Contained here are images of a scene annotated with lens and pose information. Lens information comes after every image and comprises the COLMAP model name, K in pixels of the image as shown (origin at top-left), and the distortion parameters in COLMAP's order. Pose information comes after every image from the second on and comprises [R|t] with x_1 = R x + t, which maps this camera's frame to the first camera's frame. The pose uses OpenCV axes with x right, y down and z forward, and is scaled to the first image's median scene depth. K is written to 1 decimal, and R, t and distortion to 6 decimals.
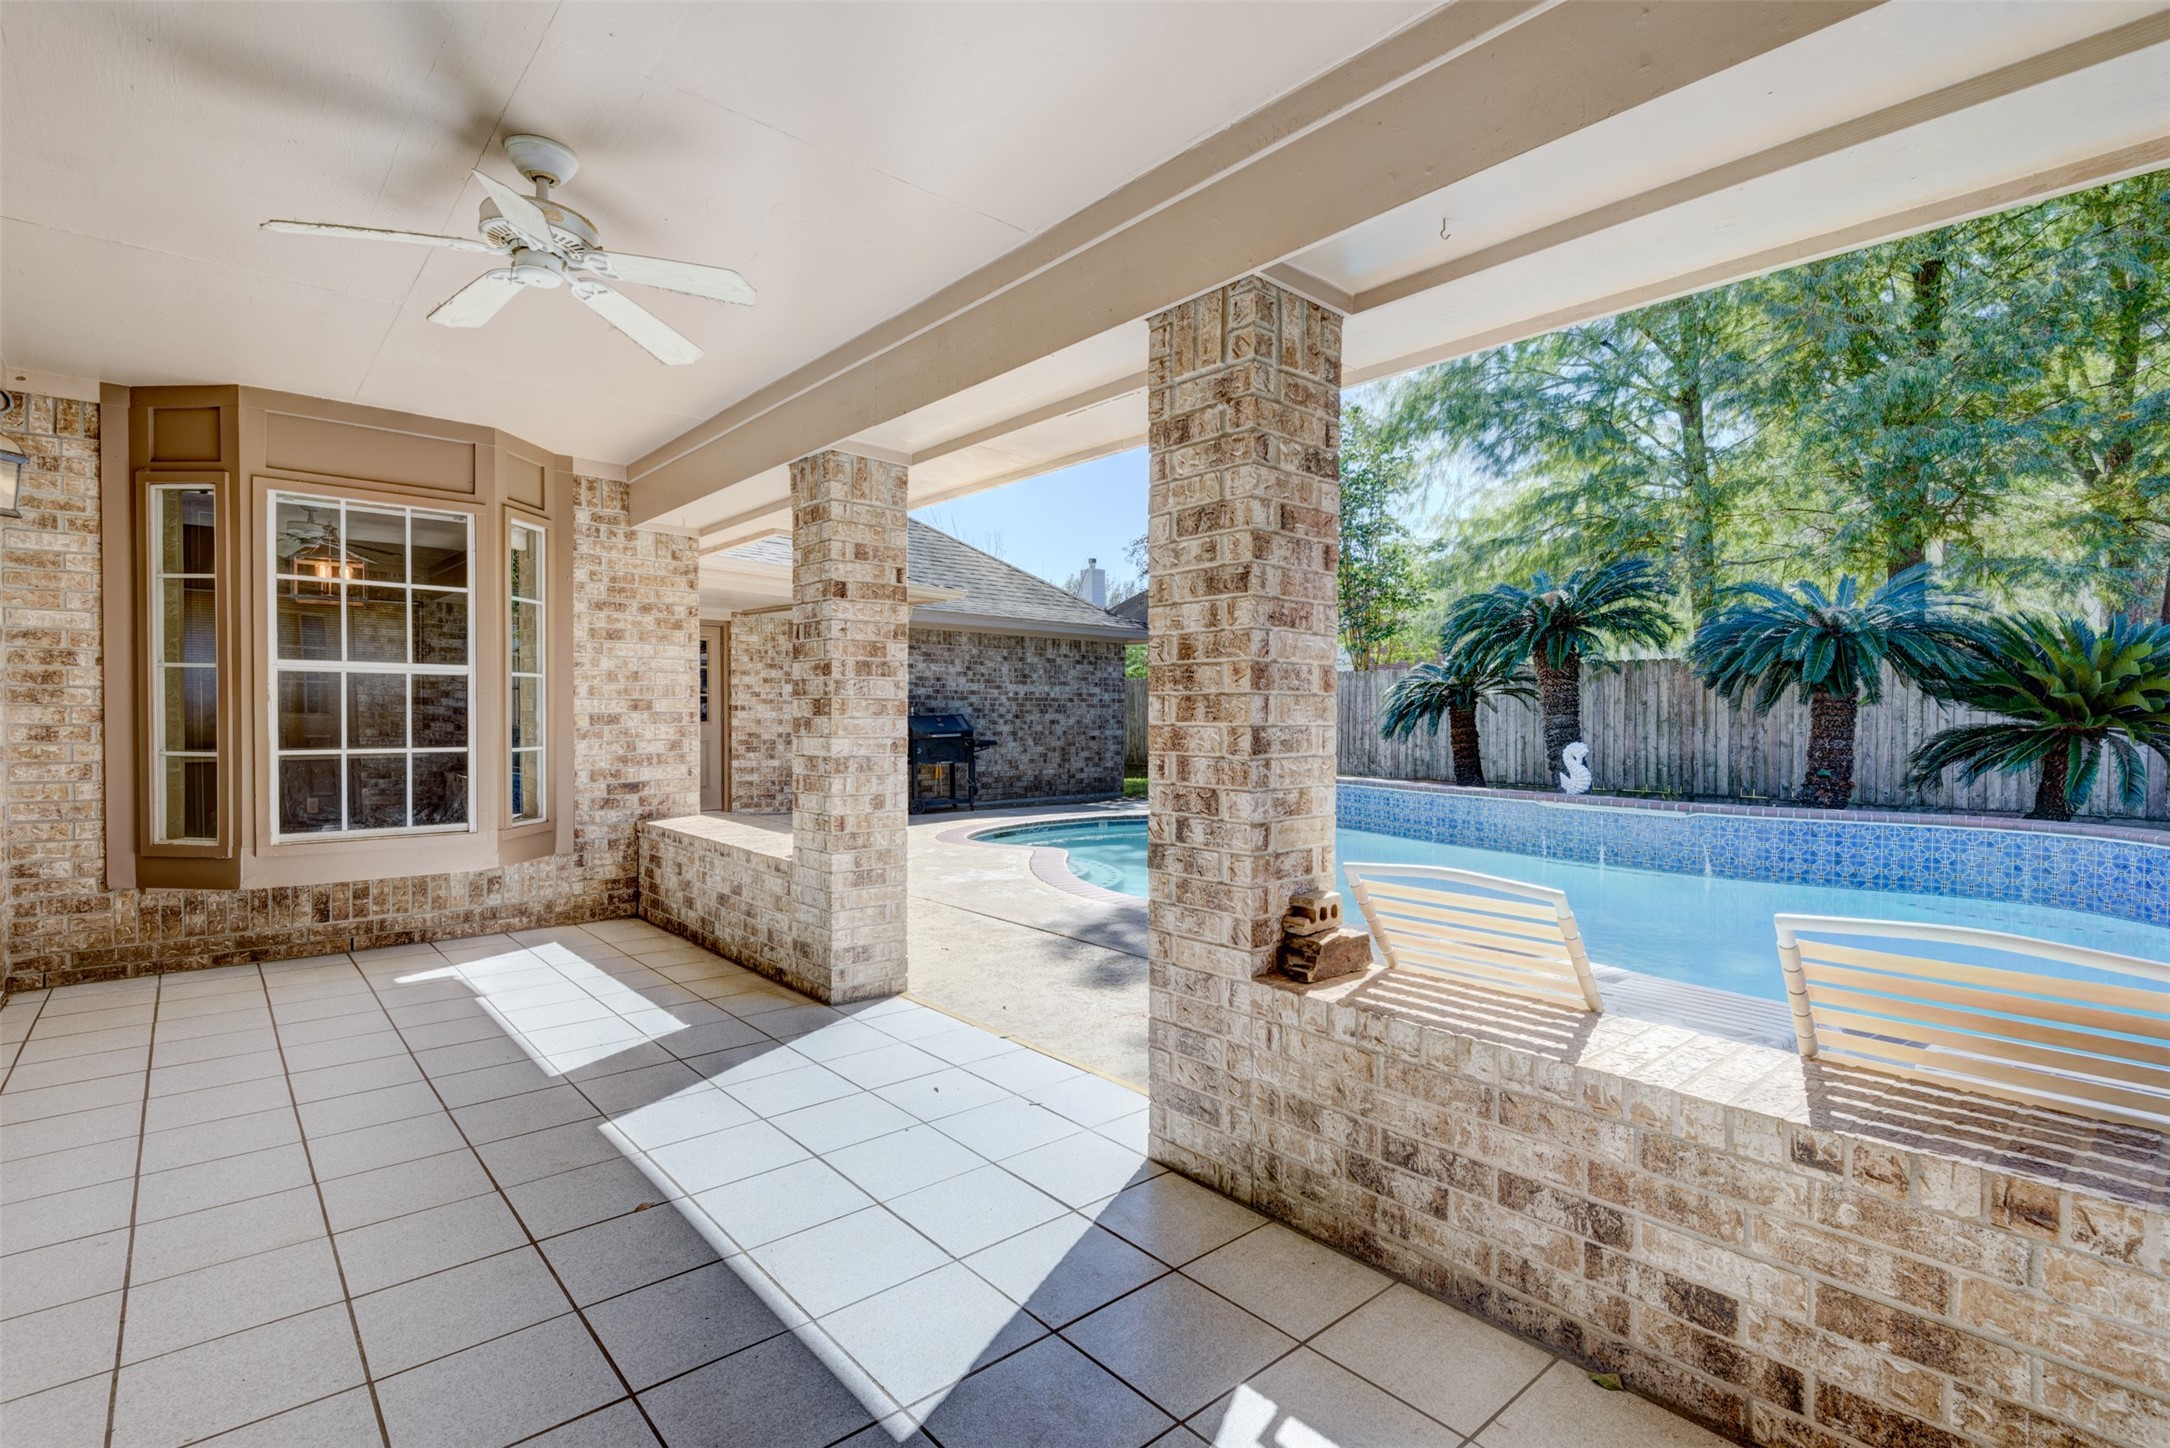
lens RADIAL K [[983.2, 0, 1050.6], [0, 983.2, 727.4], [0, 0, 1]] dist [0.024370, -0.012051]
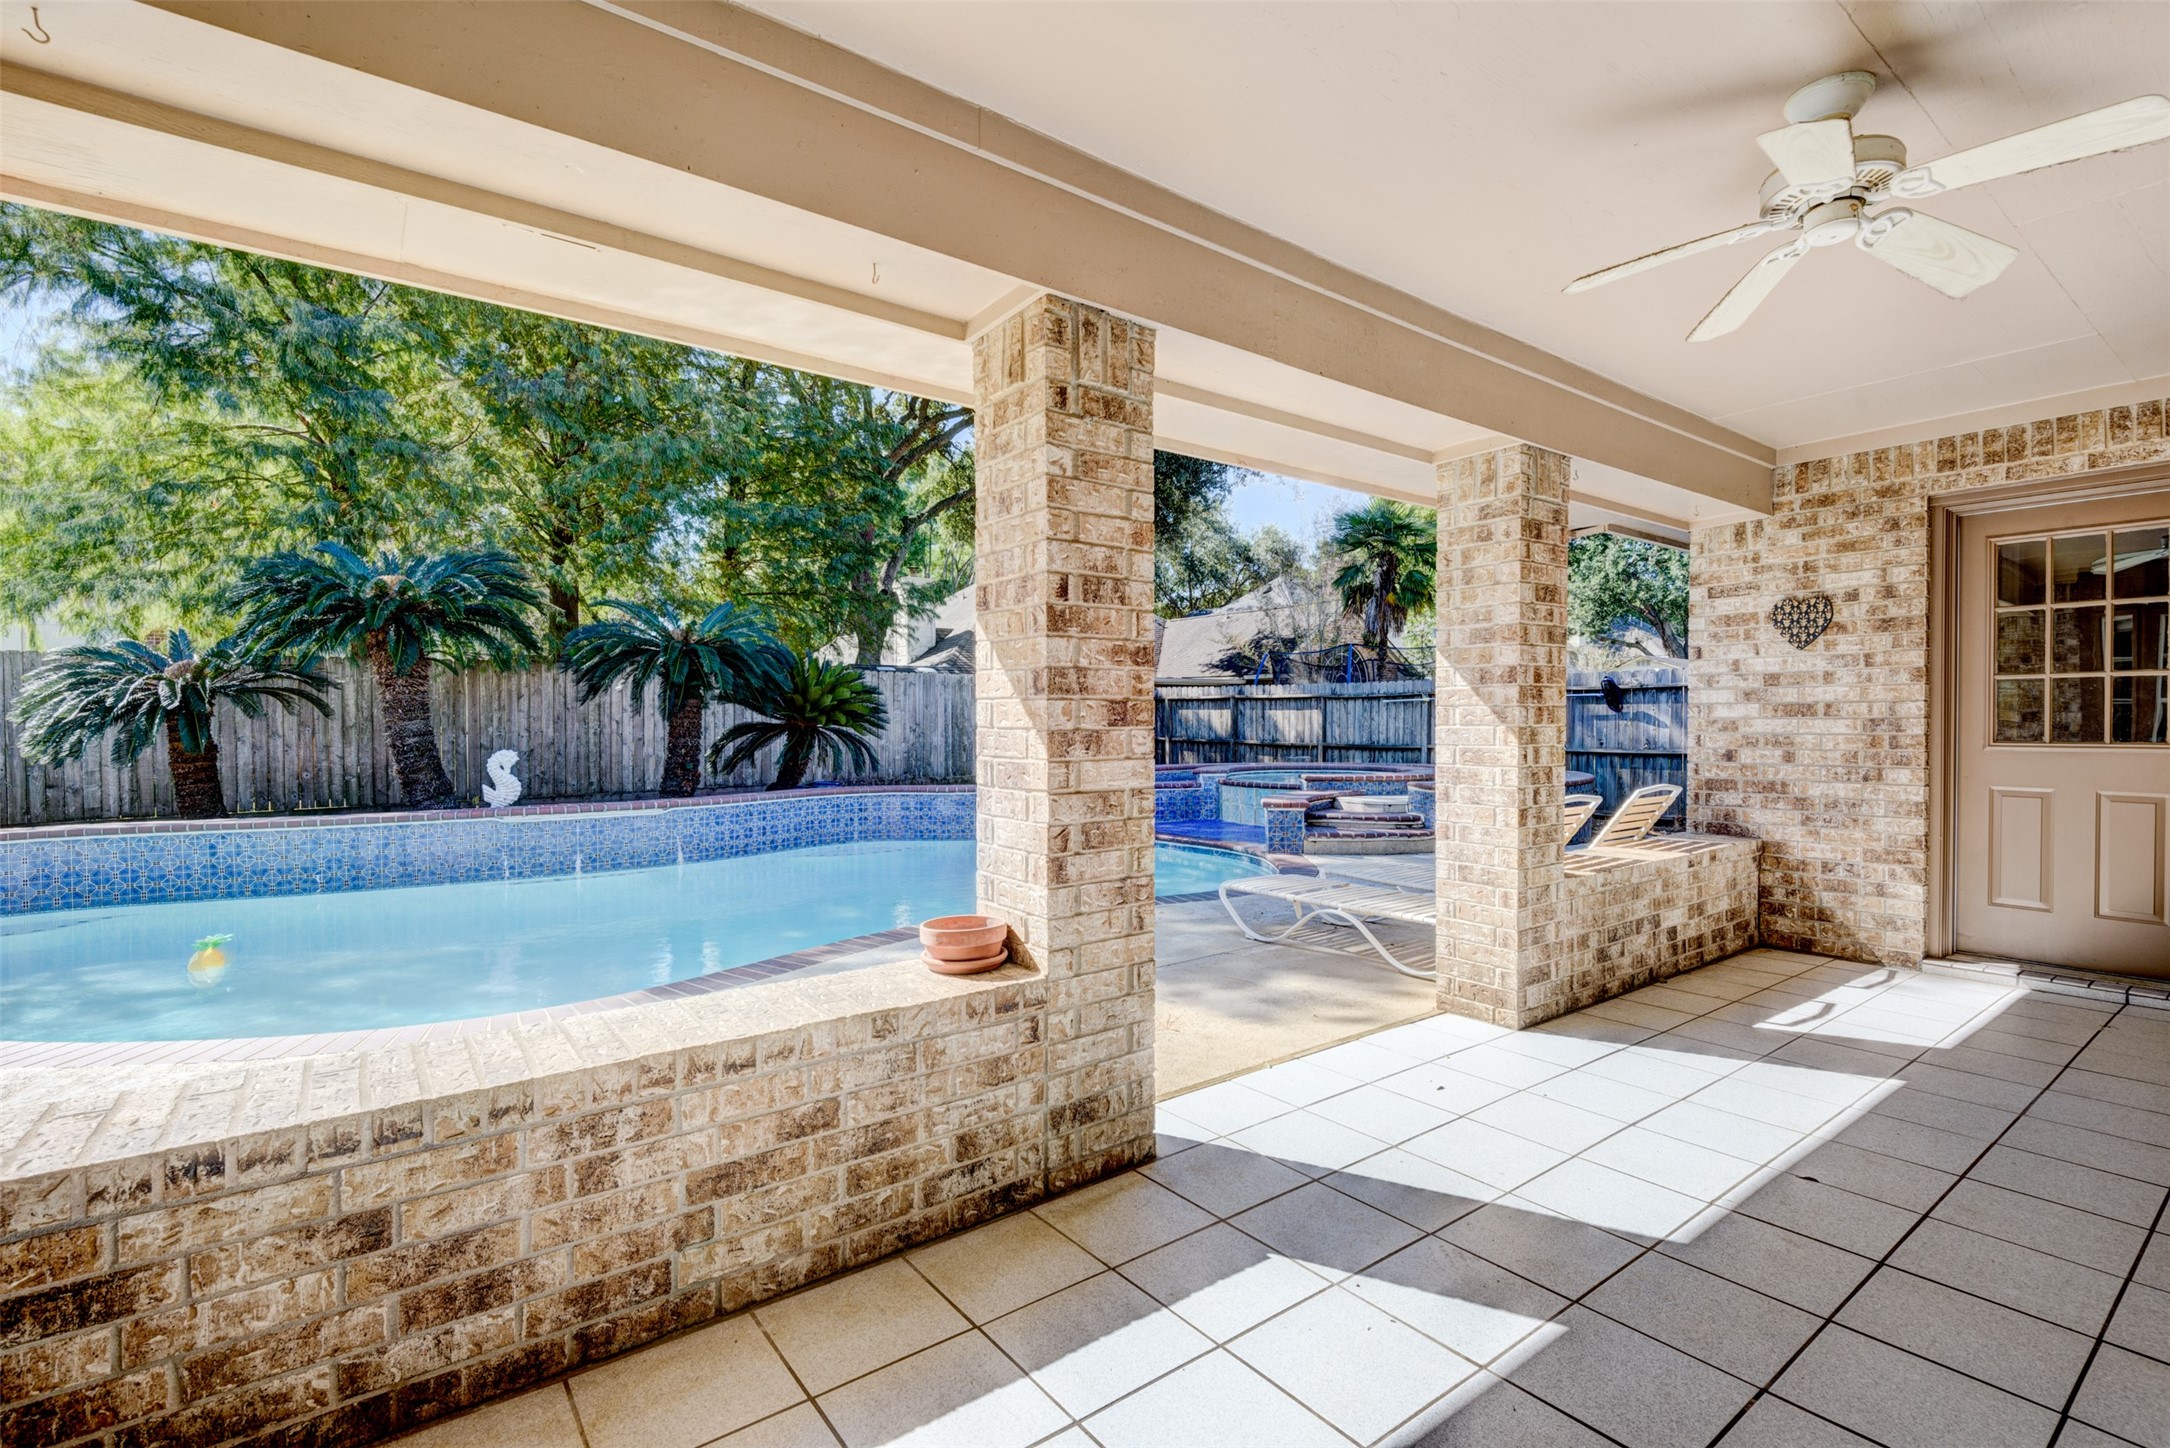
lens RADIAL K [[983.2, 0, 1105.3], [0, 983.2, 731.2], [0, 0, 1]] dist [0.024370, -0.012051]
pose [[0.060001, -0.018952, 0.998018, -0.588984], [0.018519, 0.999669, 0.017870, -0.014176], [-0.998026, 0.017410, 0.060333, 0.652712]]
